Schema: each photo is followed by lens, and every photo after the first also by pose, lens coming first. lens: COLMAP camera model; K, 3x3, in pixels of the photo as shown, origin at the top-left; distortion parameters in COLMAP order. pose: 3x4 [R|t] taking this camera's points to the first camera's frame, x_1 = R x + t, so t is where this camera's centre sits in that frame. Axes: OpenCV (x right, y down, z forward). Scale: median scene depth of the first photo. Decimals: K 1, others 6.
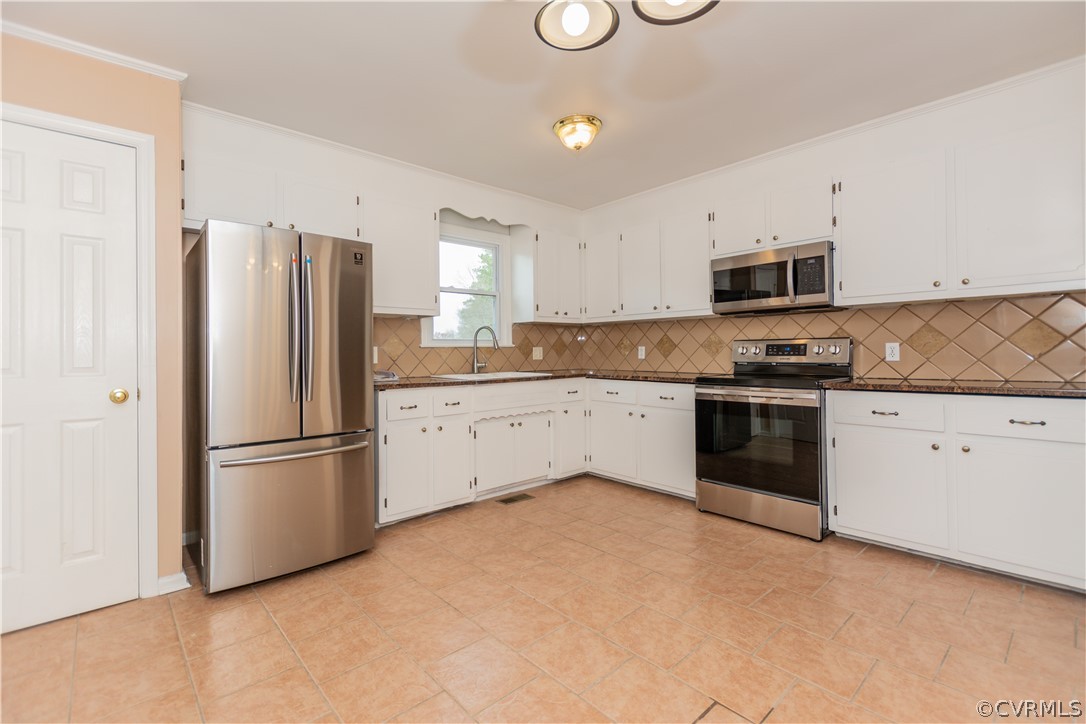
lens RADIAL K [[492.3, 0, 513.5], [0, 492.3, 351.1], [0, 0, 1]] dist [0.002753, -0.000851]
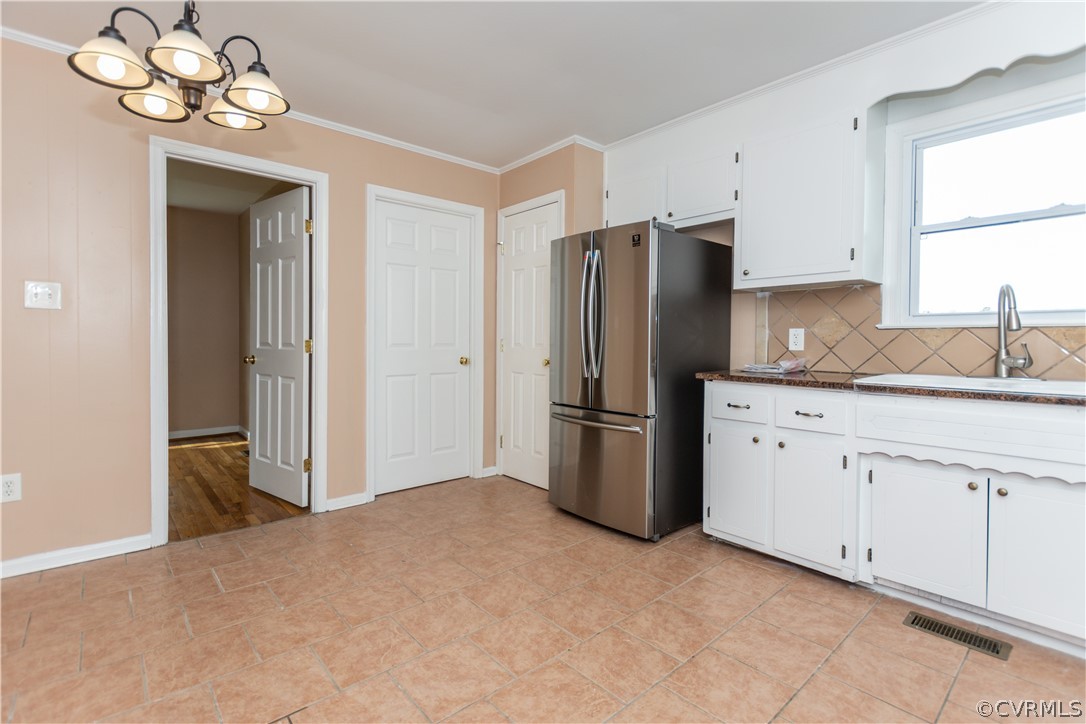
lens RADIAL K [[492.3, 0, 513.5], [0, 492.3, 351.1], [0, 0, 1]] dist [0.002753, -0.000851]
pose [[-0.018375, 0.034602, -0.999232, 0.584954], [-0.000271, 0.999401, 0.034613, -0.000402], [0.999831, 0.000907, -0.018355, 0.665614]]
